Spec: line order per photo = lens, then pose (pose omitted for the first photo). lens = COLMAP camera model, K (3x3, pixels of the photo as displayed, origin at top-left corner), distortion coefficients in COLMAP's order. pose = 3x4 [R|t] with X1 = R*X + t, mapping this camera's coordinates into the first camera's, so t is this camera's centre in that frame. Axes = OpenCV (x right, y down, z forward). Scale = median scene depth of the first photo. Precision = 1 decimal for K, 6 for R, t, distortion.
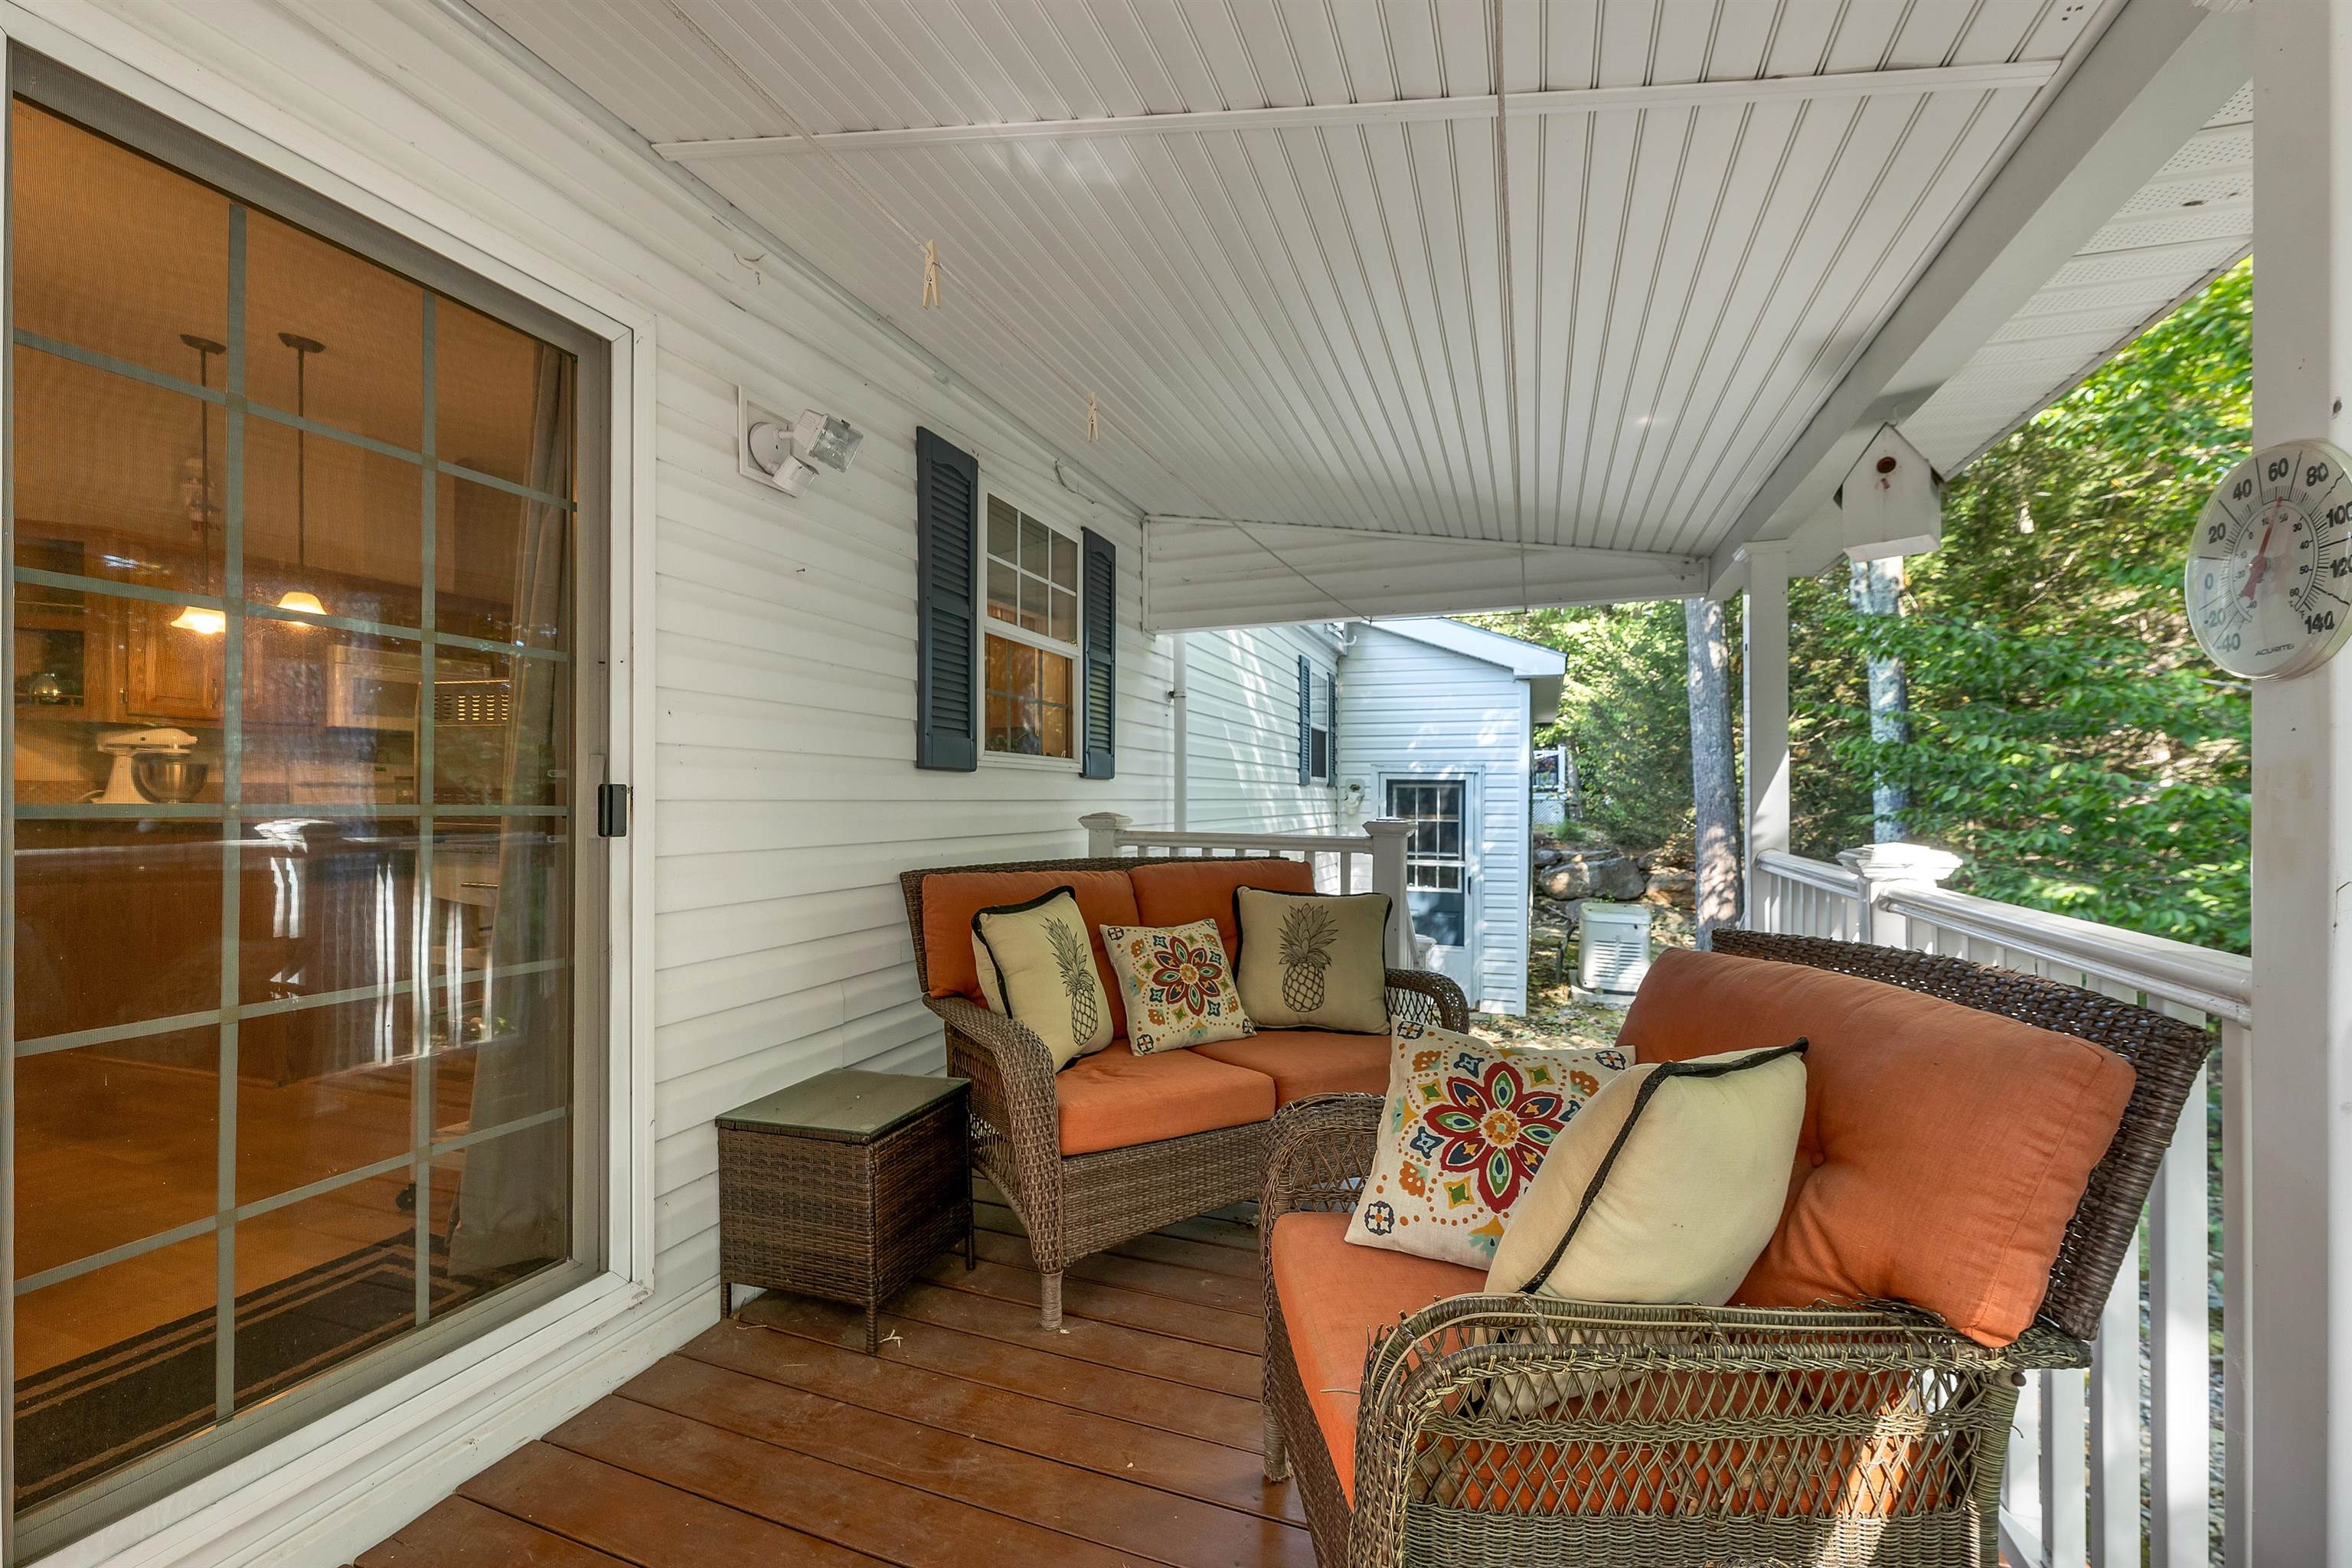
lens RADIAL K [[993.8, 0, 1180.0], [0, 993.8, 790.8], [0, 0, 1]] dist [0.000233, 0.000371]
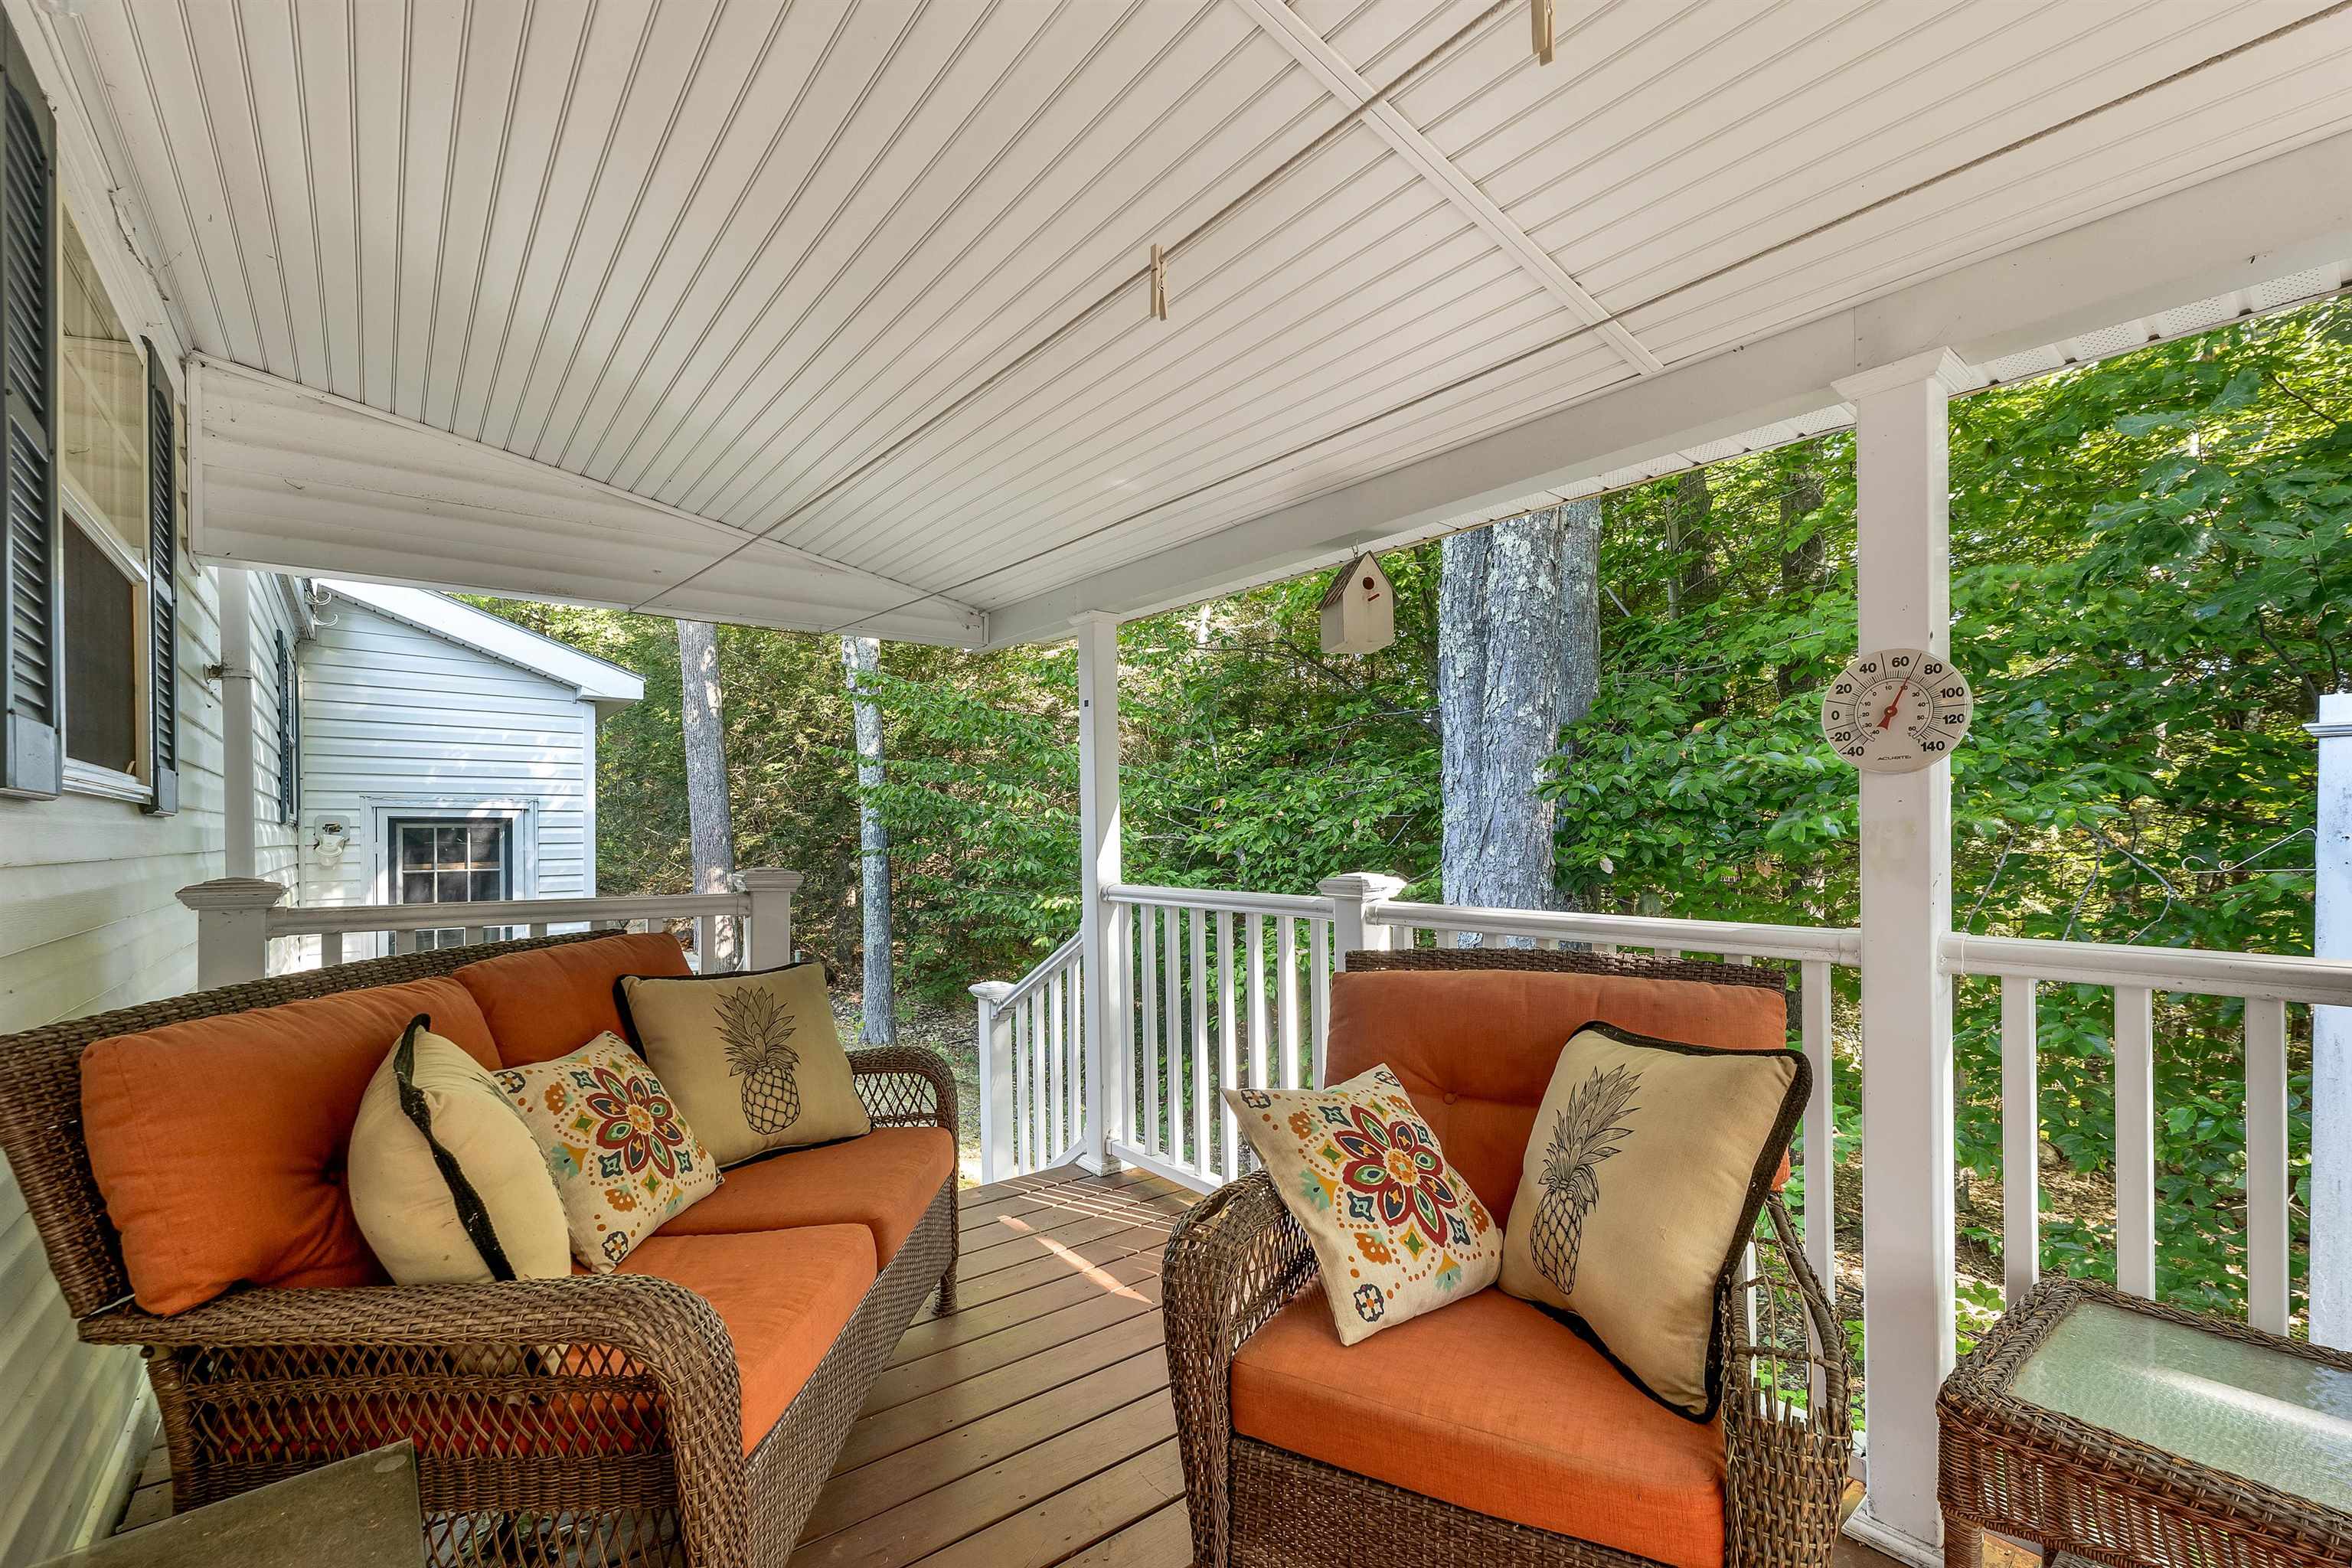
lens RADIAL K [[993.8, 0, 1181.0], [0, 993.8, 828.4], [0, 0, 1]] dist [0.000233, 0.000371]
pose [[0.518924, -0.002418, 0.854817, -0.375362], [0.003260, 0.999994, 0.000850, -0.005008], [-0.854814, 0.002346, 0.518929, 0.375564]]
